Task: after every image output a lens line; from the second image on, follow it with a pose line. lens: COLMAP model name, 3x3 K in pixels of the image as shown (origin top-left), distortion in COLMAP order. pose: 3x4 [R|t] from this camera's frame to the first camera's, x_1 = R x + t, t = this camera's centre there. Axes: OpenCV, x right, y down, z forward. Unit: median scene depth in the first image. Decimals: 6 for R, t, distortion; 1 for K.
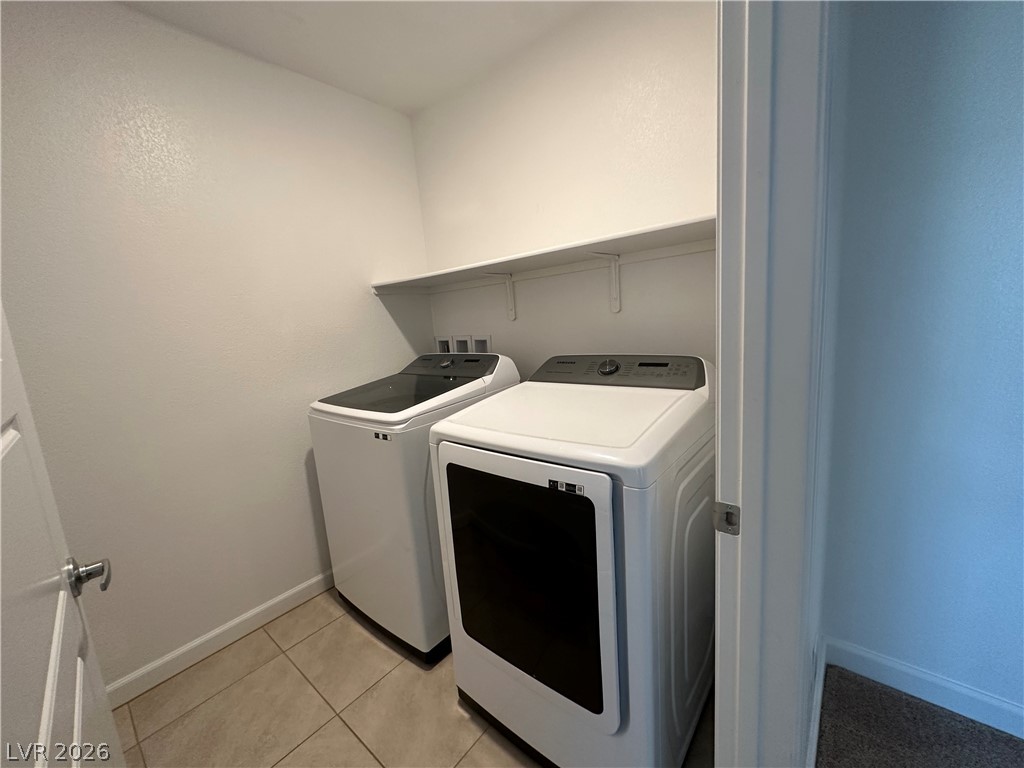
lens RADIAL K [[405.9, 0, 512.7], [0, 405.9, 385.7], [0, 0, 1]] dist [-0.001835, 0.000370]
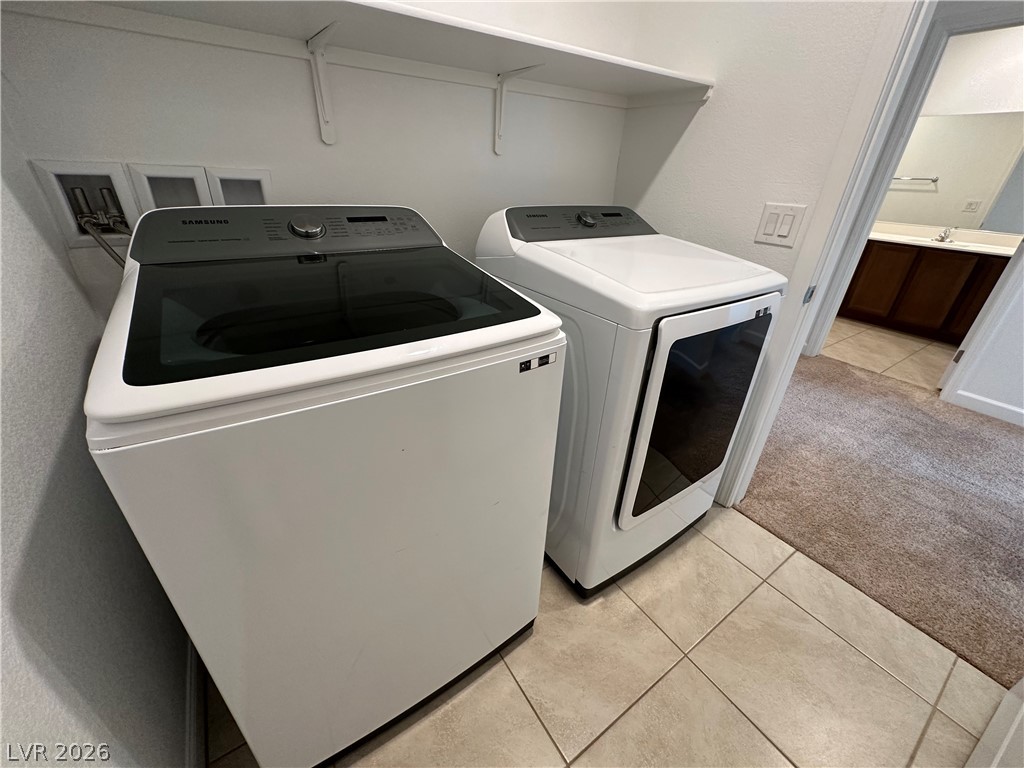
lens RADIAL K [[405.9, 0, 508.4], [0, 405.9, 384.7], [0, 0, 1]] dist [-0.001835, 0.000370]
pose [[0.283128, -0.368482, 0.885471, -0.804381], [0.102065, 0.929582, 0.354204, -0.038778], [-0.953636, -0.009910, 0.300799, 0.868793]]
